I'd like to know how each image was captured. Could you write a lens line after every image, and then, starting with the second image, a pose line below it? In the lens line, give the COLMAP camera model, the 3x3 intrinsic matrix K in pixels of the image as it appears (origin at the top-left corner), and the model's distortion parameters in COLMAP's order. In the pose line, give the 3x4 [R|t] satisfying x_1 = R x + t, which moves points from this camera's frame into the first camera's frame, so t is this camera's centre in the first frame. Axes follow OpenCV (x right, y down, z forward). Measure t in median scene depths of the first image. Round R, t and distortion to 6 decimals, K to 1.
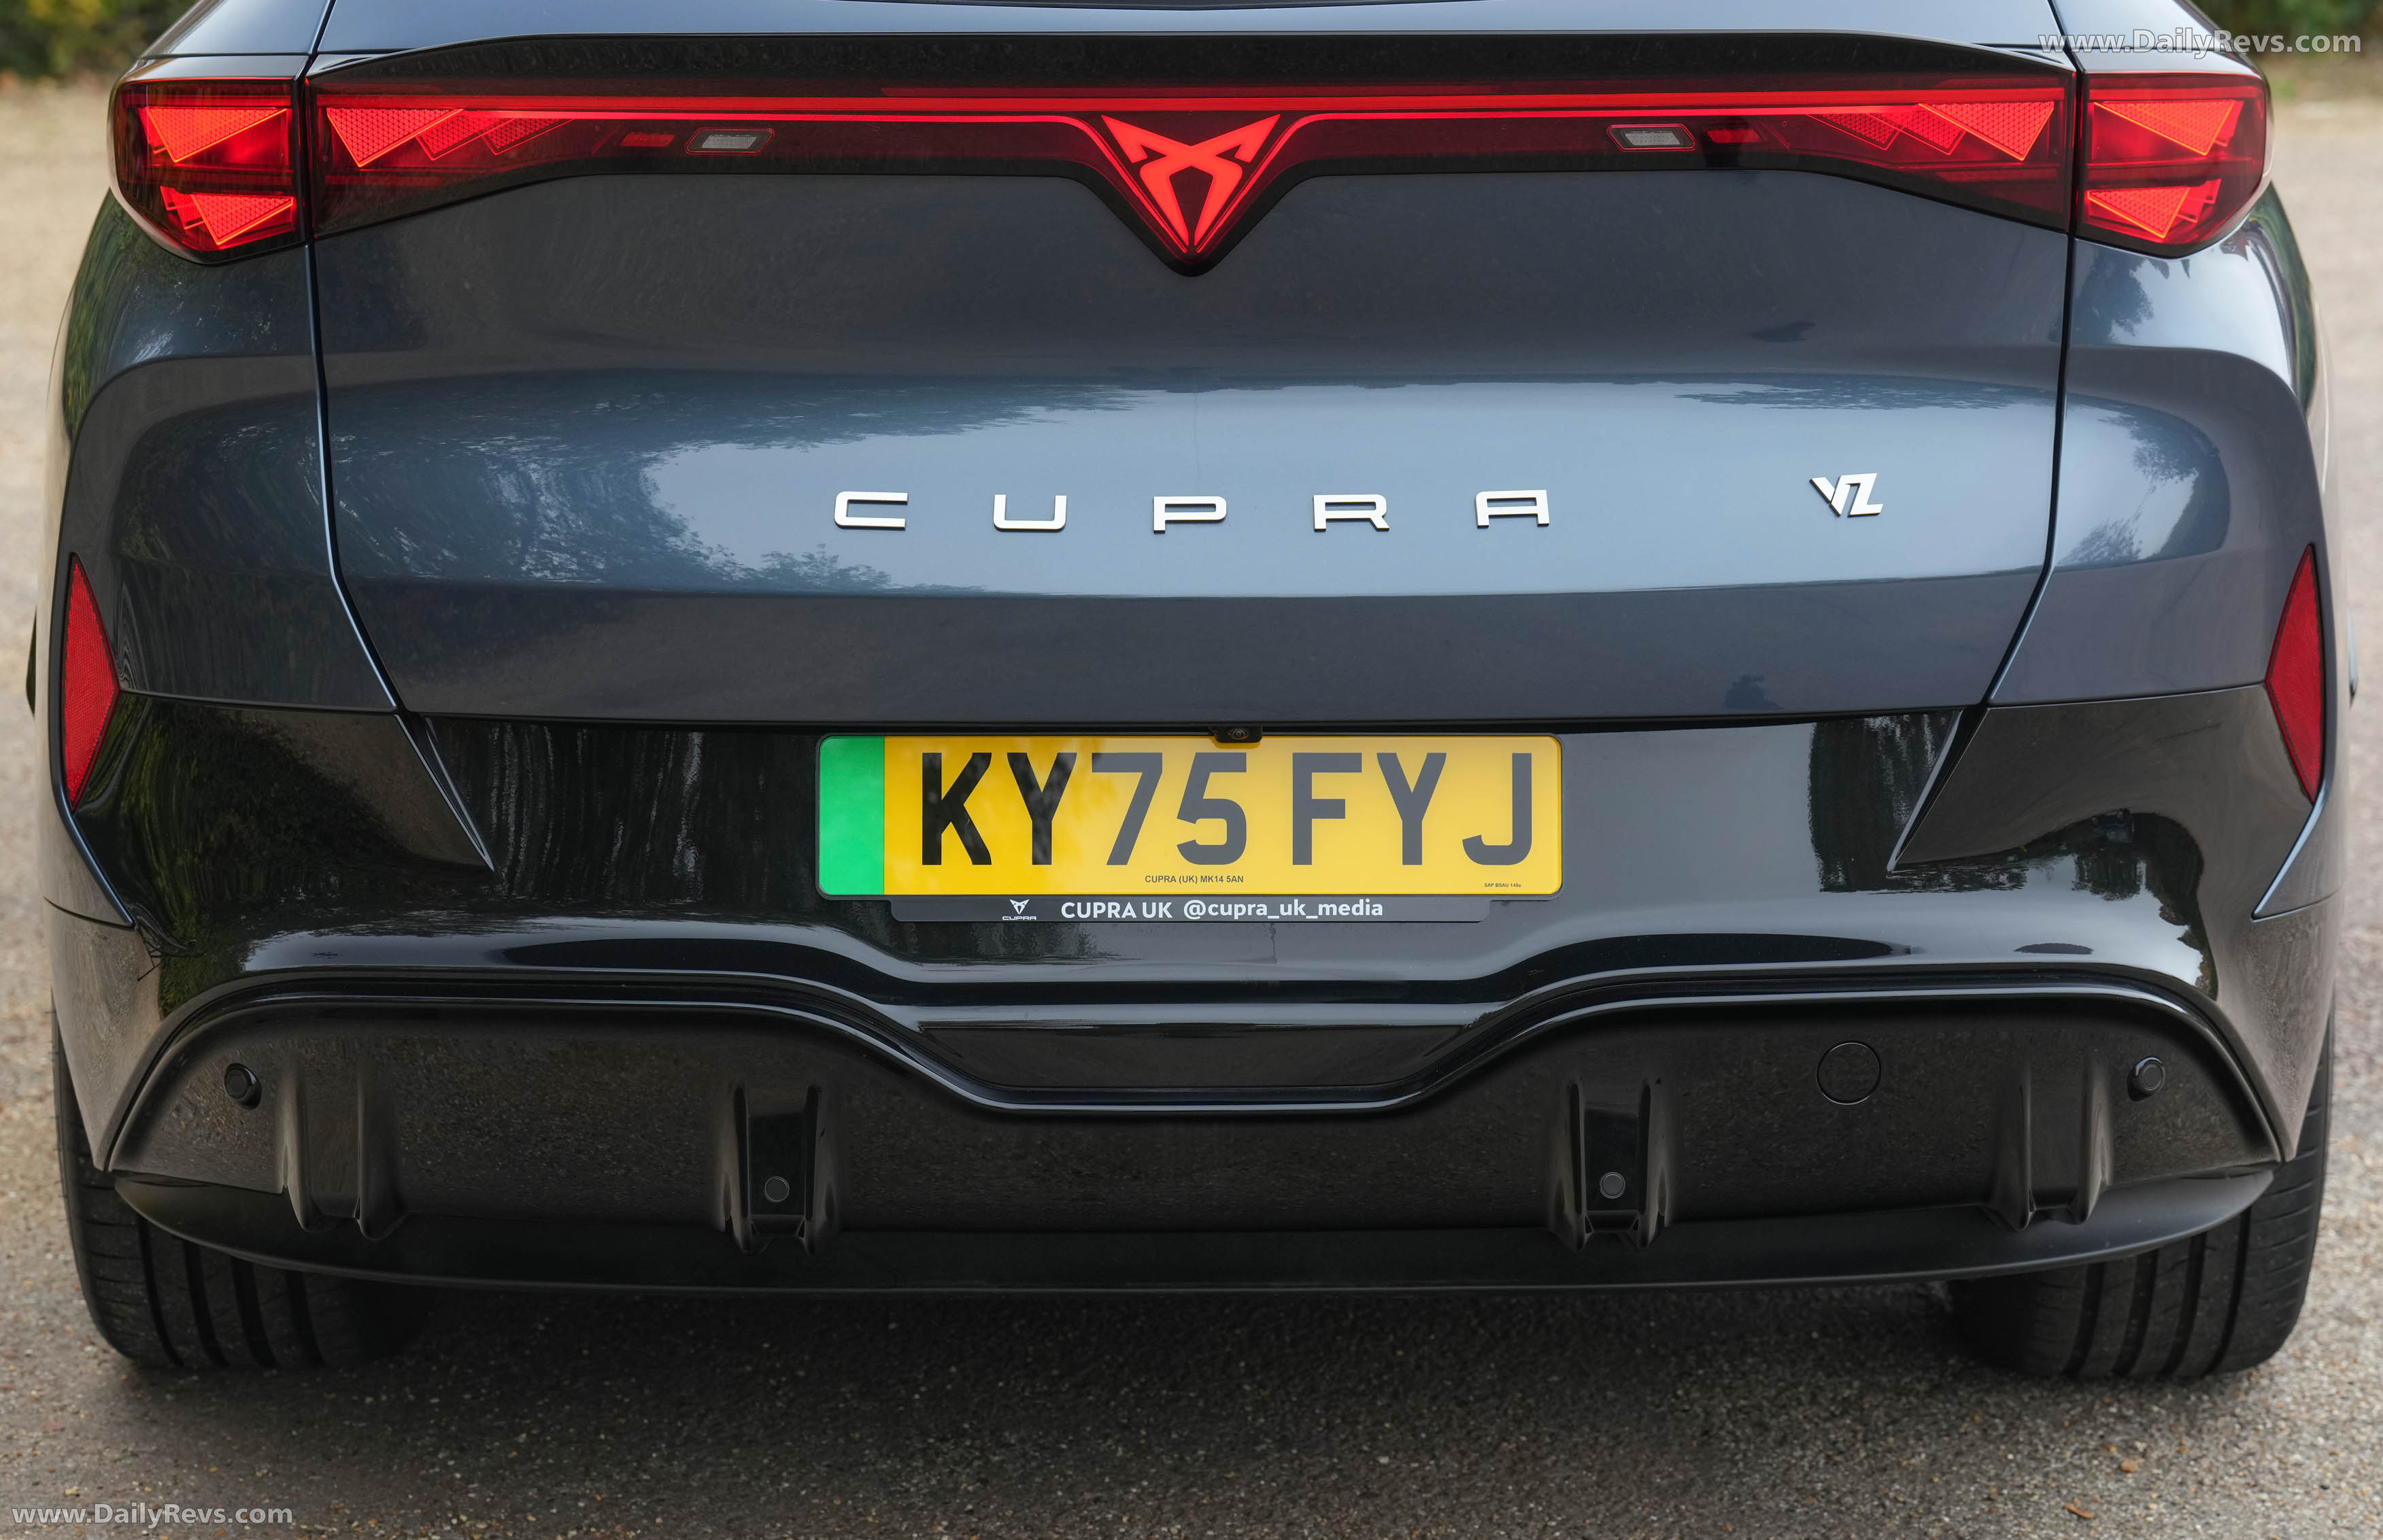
lens RADIAL K [[6493.9, 0, 1211.1], [0, 6493.9, 847.1], [0, 0, 1]] dist [0.398710, 0.000000]
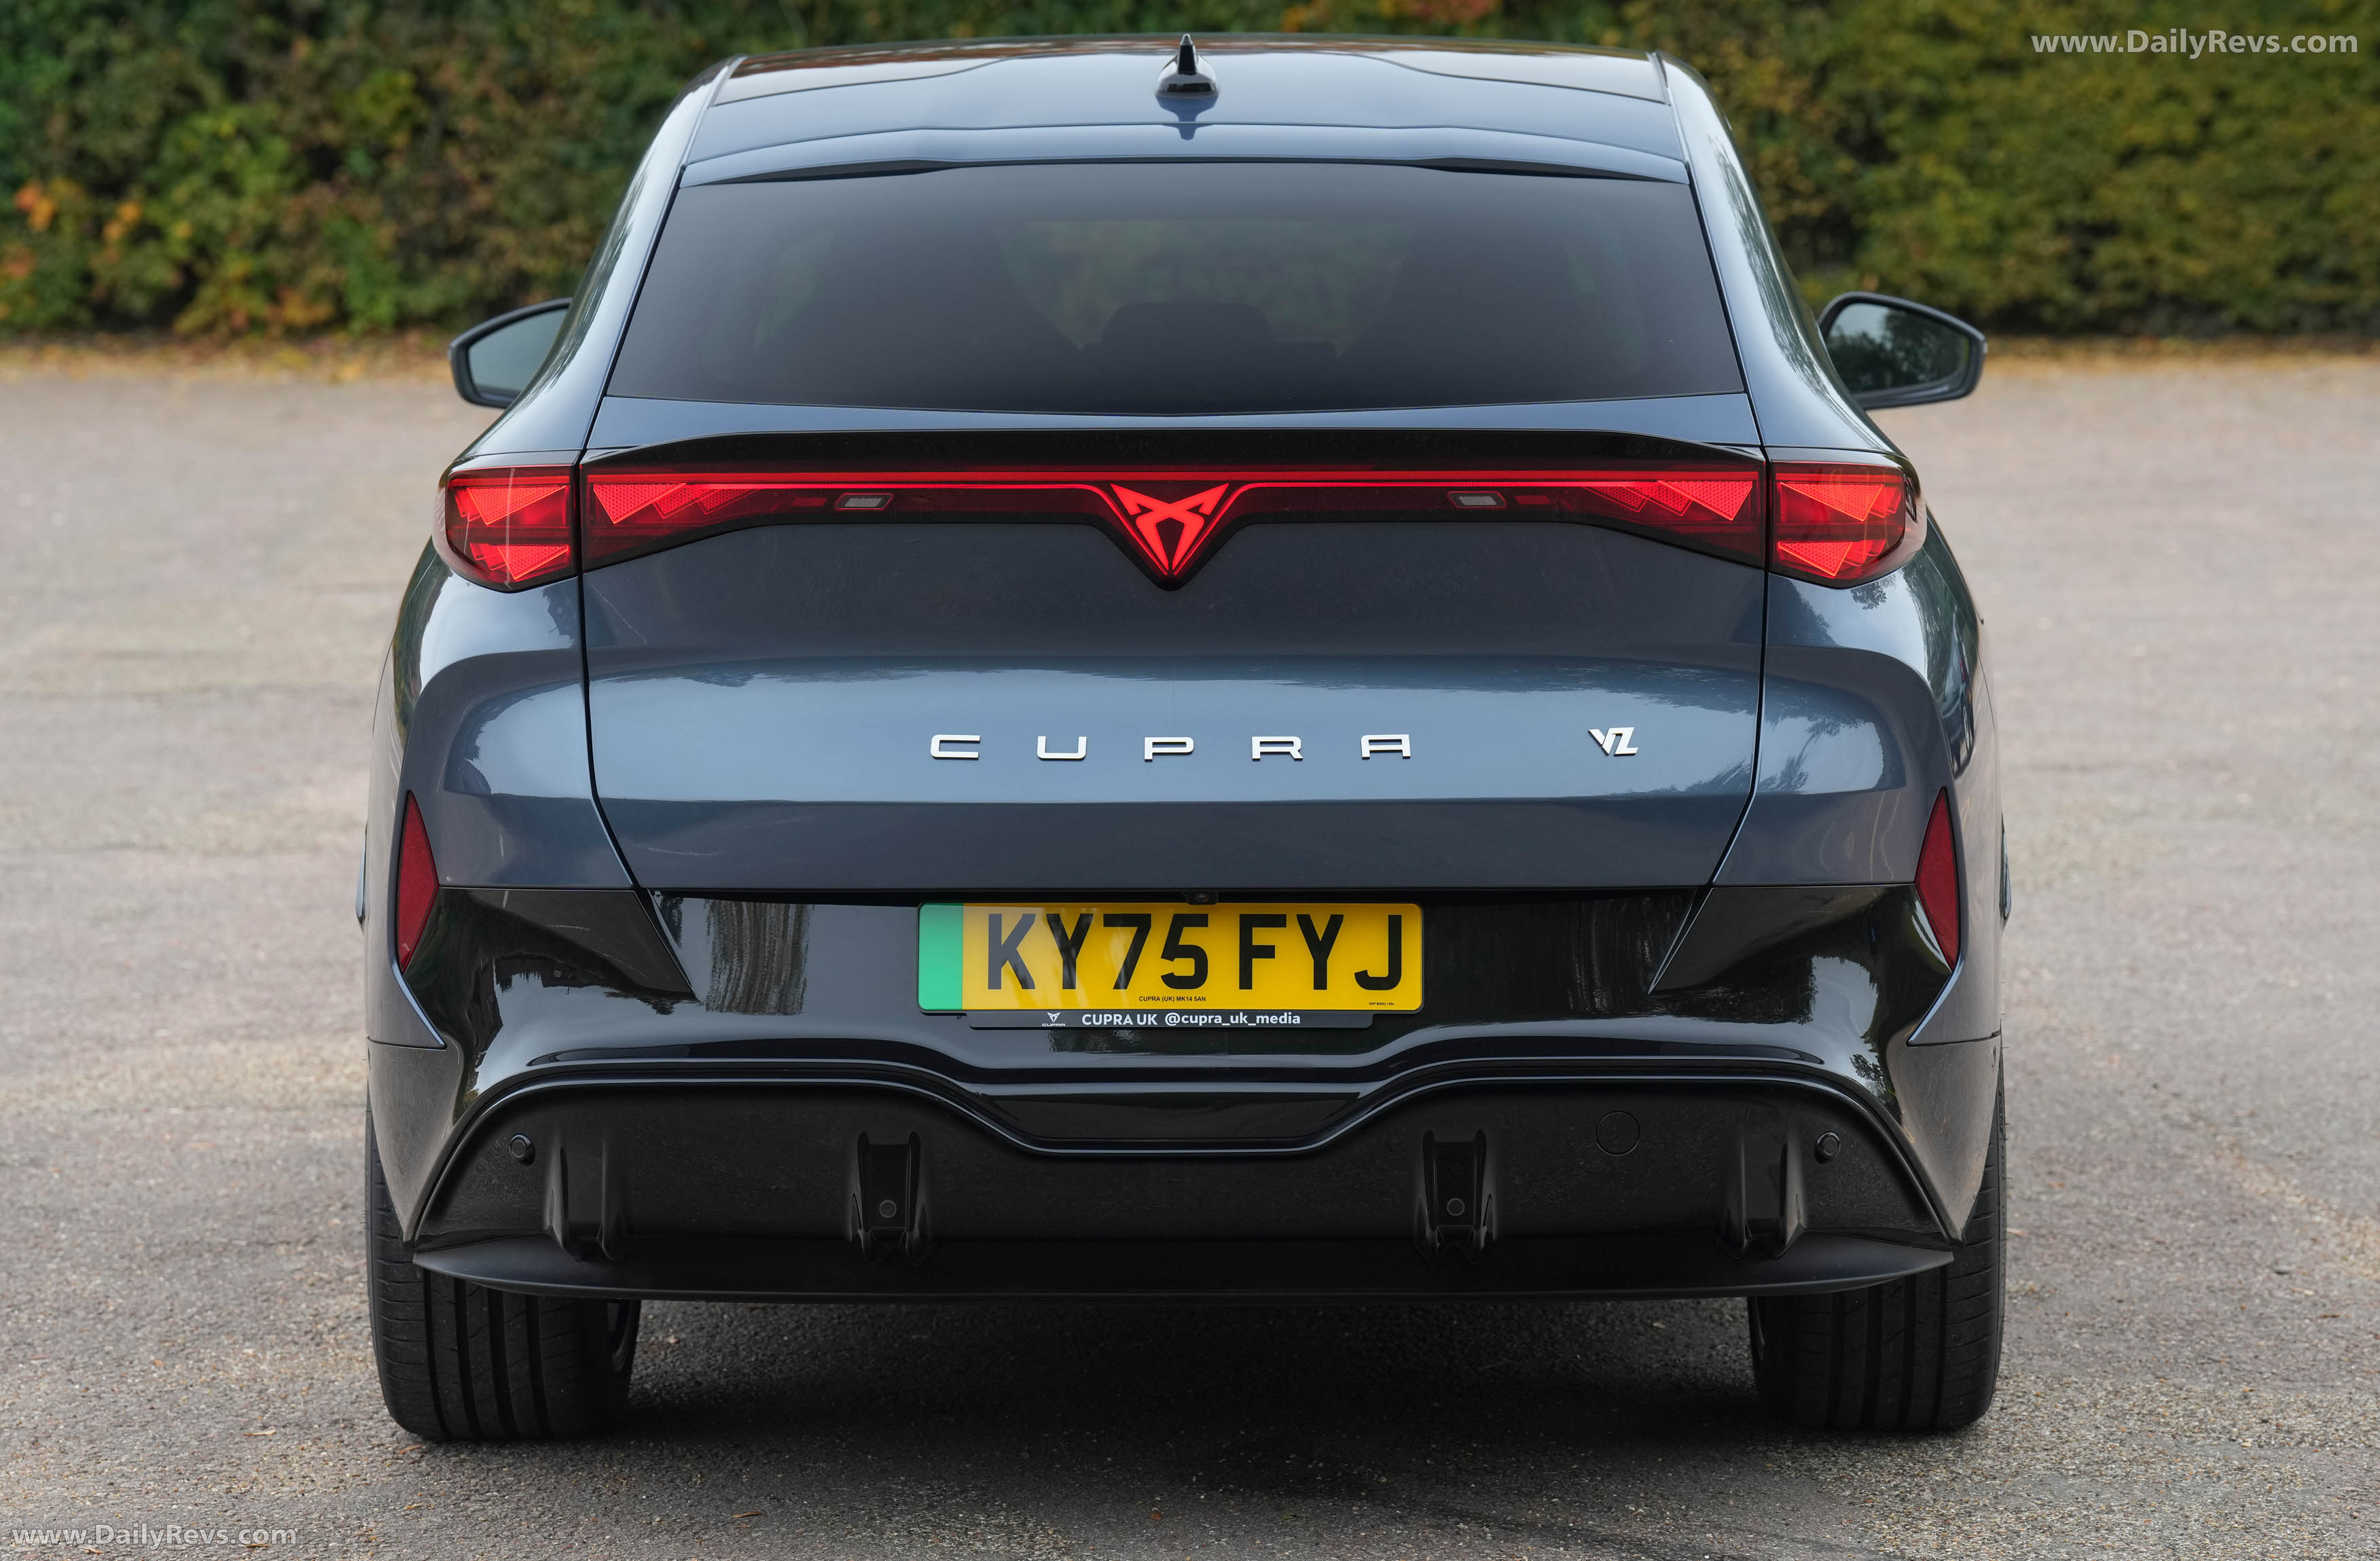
lens RADIAL K [[8133.9, 0, 1176.1], [0, 8133.9, 774.0], [0, 0, 1]] dist [0.790719, 0.000000]
pose [[0.999989, 0.000007, -0.004679, 0.006984], [-0.000469, 0.995105, -0.098819, 0.137122], [0.004655, 0.098820, 0.995094, -0.845297]]
